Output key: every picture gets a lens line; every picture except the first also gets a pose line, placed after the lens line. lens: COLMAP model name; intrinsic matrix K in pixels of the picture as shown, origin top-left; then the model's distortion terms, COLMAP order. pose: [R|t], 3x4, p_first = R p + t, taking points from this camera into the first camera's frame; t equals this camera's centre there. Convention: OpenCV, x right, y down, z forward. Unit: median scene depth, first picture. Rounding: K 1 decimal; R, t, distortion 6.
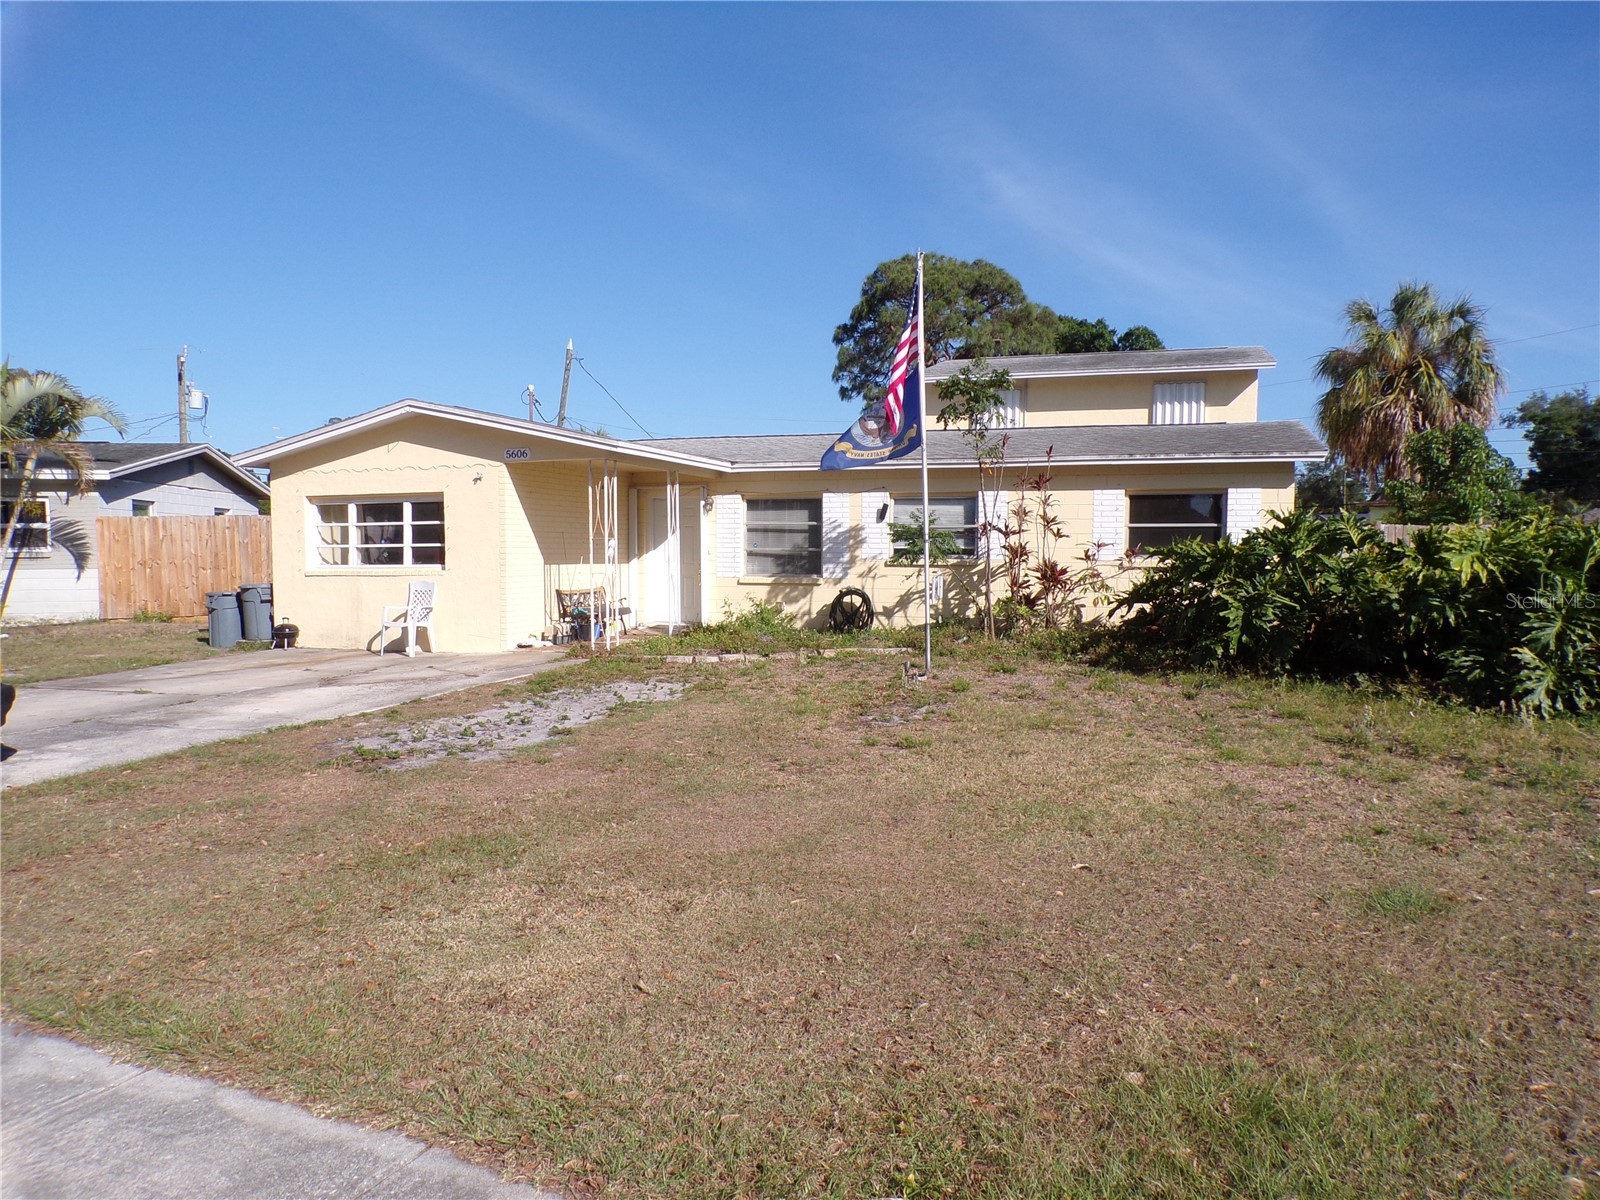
lens RADIAL K [[1116.7, 0, 800.0], [0, 1116.7, 600.0], [0, 0, 1]] dist [-0.019672, 0.007232]
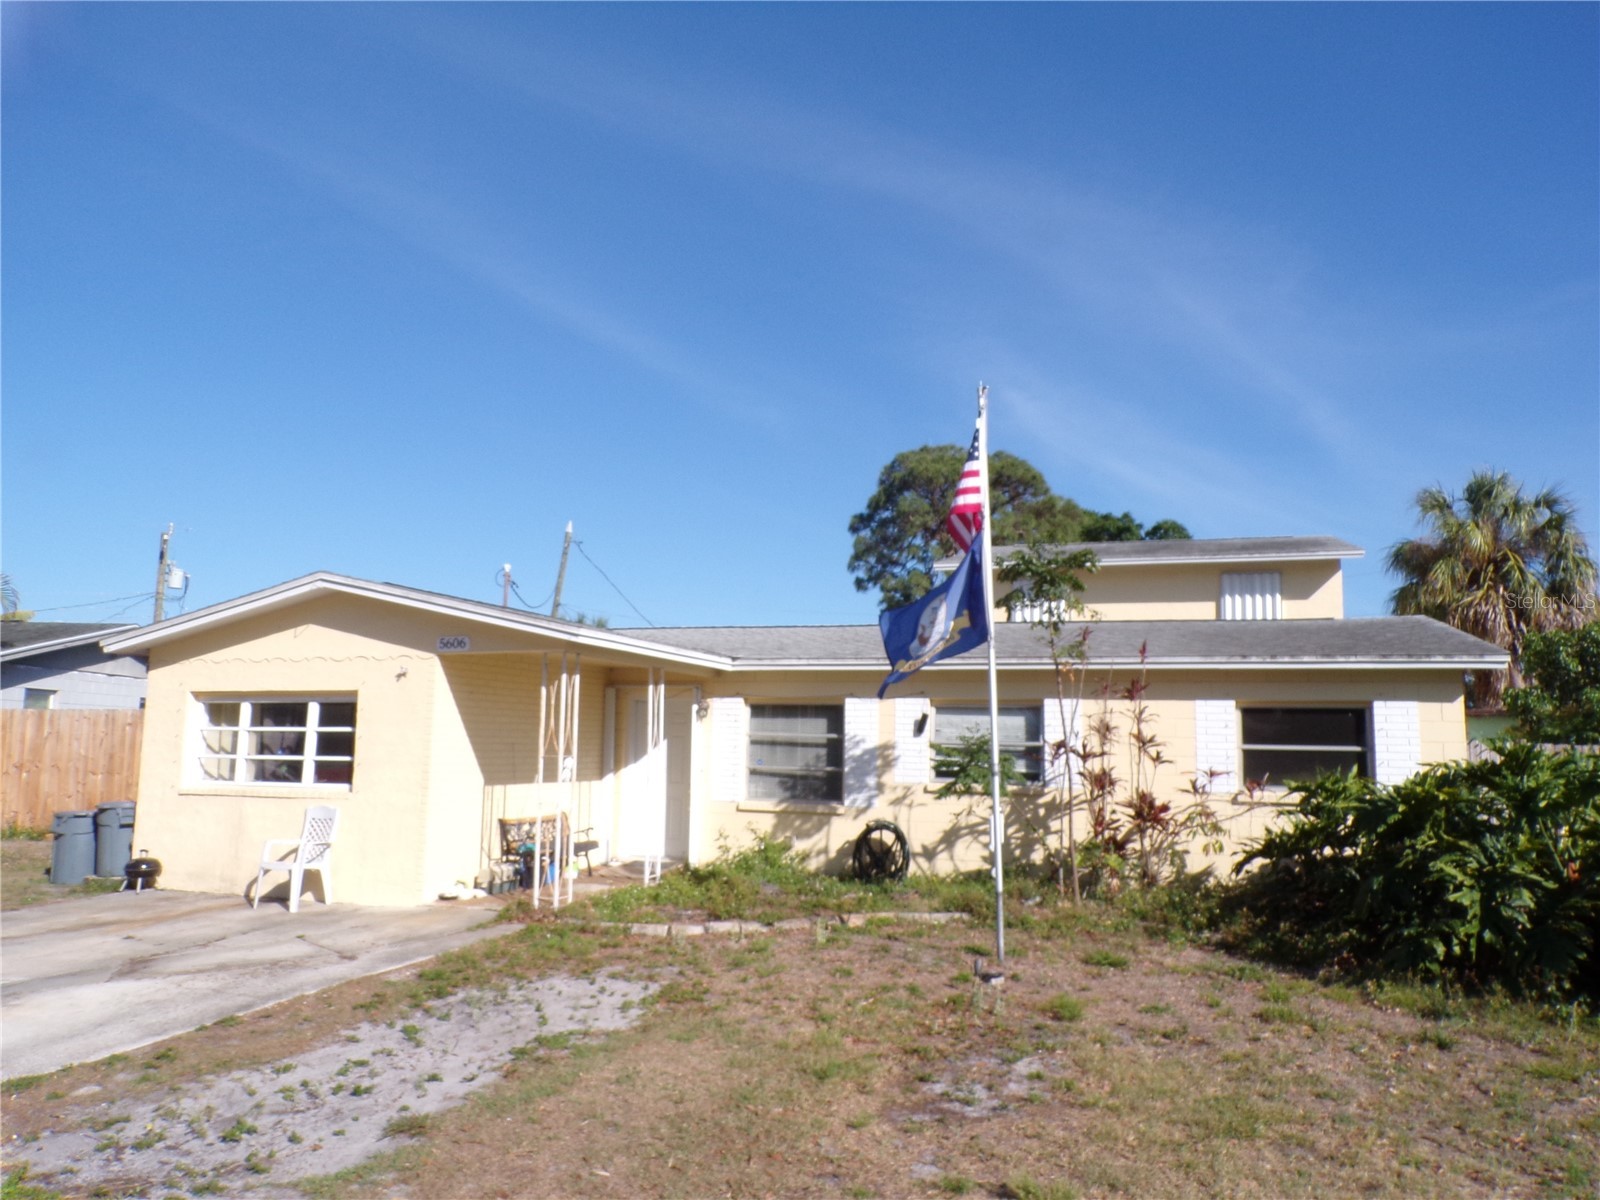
lens RADIAL K [[1116.7, 0, 800.0], [0, 1116.7, 600.0], [0, 0, 1]] dist [-0.019672, 0.007232]
pose [[0.999837, 0.014956, -0.010117, -0.005433], [-0.016462, 0.985239, -0.170393, -0.030108], [0.007420, 0.170532, 0.985324, 0.215481]]
